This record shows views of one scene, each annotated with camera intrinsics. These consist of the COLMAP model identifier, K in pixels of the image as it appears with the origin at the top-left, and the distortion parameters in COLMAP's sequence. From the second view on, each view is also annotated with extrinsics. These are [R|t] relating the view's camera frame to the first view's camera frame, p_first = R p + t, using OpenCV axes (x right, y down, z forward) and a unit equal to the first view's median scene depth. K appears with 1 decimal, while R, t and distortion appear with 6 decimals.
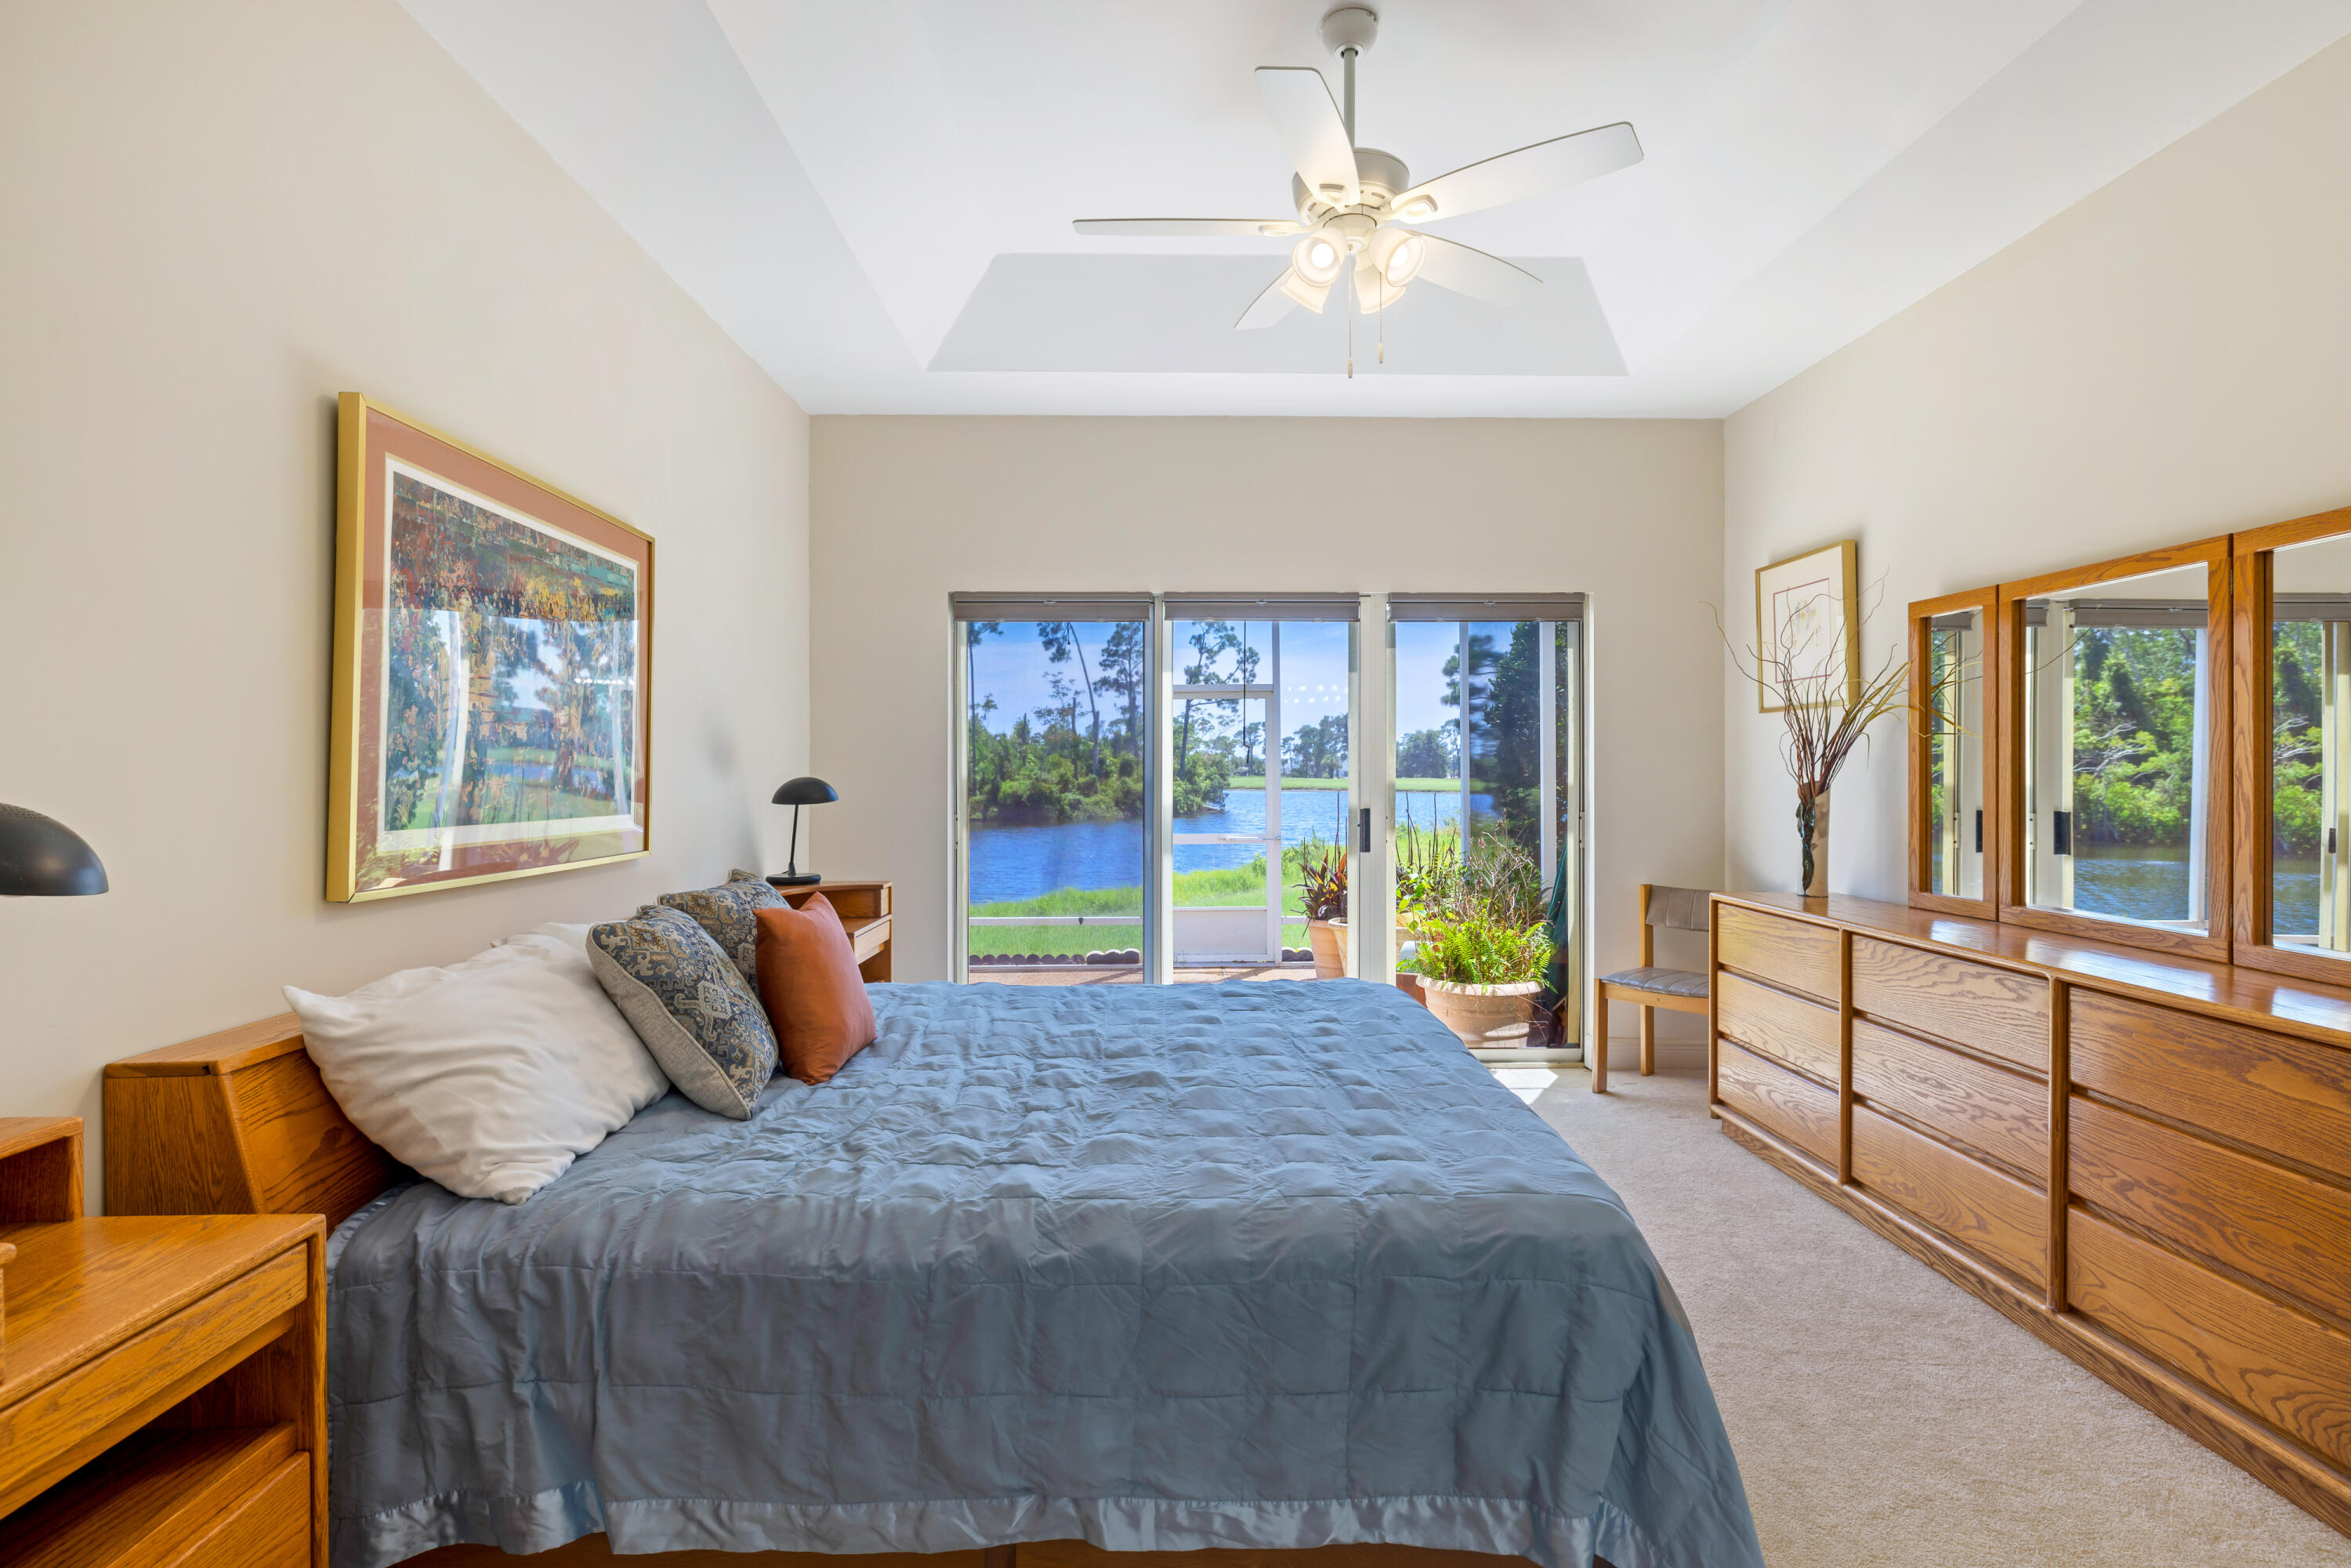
lens RADIAL K [[1155.4, 0, 1160.2], [0, 1155.4, 772.3], [0, 0, 1]] dist [-0.007854, 0.002344]
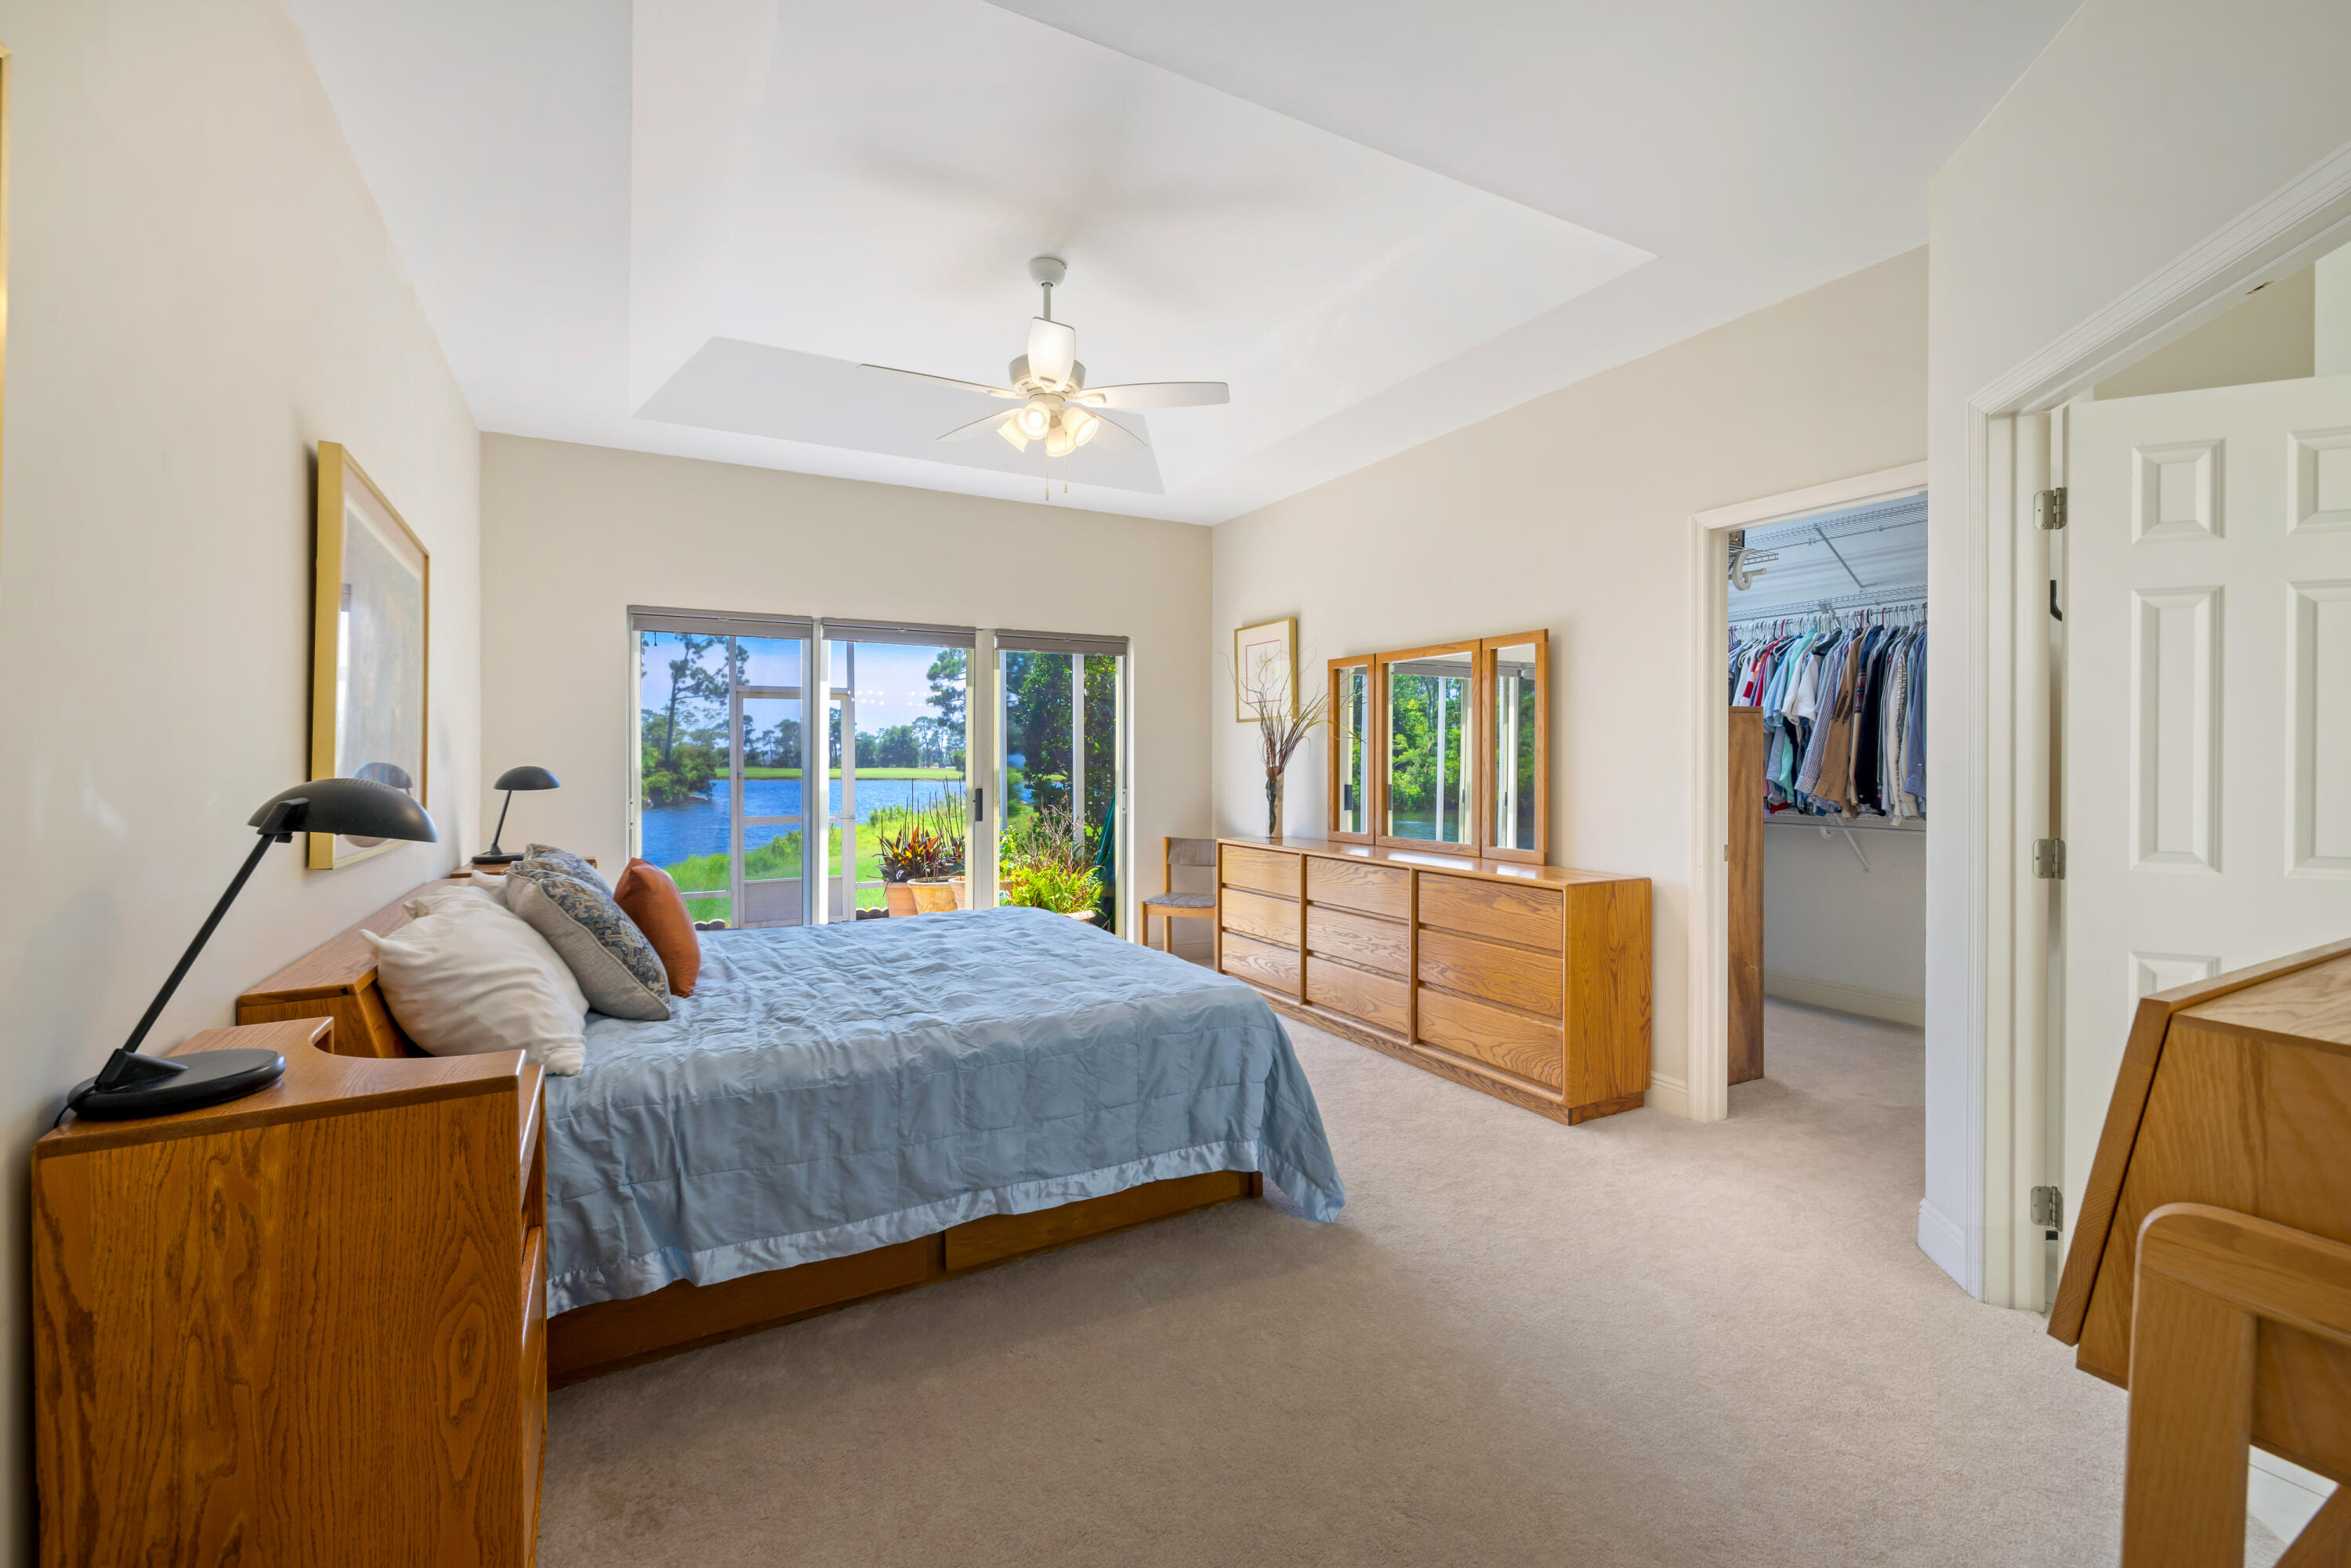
lens RADIAL K [[1017.7, 0, 1174.2], [0, 1017.7, 775.1], [0, 0, 1]] dist [-0.008954, 0.001340]
pose [[0.880117, -0.007875, 0.474691, -0.395859], [0.002219, 0.999920, 0.012473, 0.003625], [-0.474751, -0.009925, 0.880064, -0.313487]]
